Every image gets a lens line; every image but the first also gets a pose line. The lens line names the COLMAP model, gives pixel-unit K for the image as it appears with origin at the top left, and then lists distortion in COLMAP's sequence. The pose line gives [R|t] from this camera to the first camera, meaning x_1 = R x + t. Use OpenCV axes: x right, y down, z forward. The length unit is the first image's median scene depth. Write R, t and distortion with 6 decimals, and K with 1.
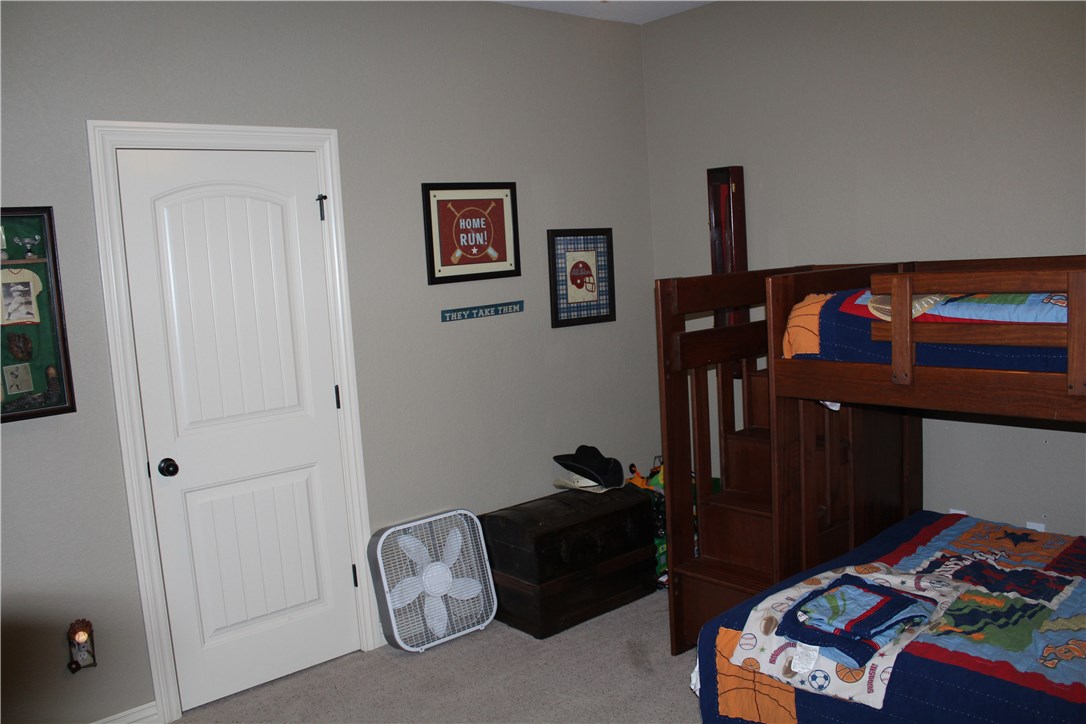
lens RADIAL K [[931.6, 0, 543.0], [0, 931.6, 362.0], [0, 0, 1]] dist [-0.001948, -0.000893]
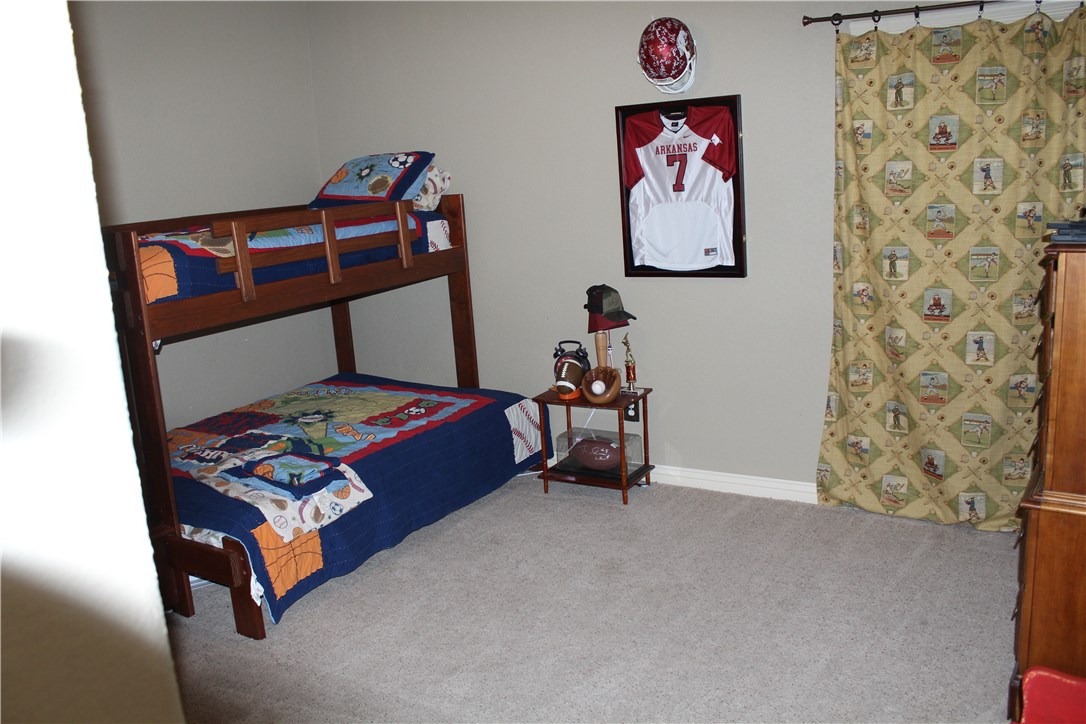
lens RADIAL K [[931.6, 0, 543.0], [0, 931.6, 362.0], [0, 0, 1]] dist [-0.001948, -0.000893]
pose [[-0.262801, -0.120960, 0.957238, -1.052091], [0.202706, 0.963047, 0.177345, -0.045805], [-0.943316, 0.240644, -0.228571, 0.960213]]
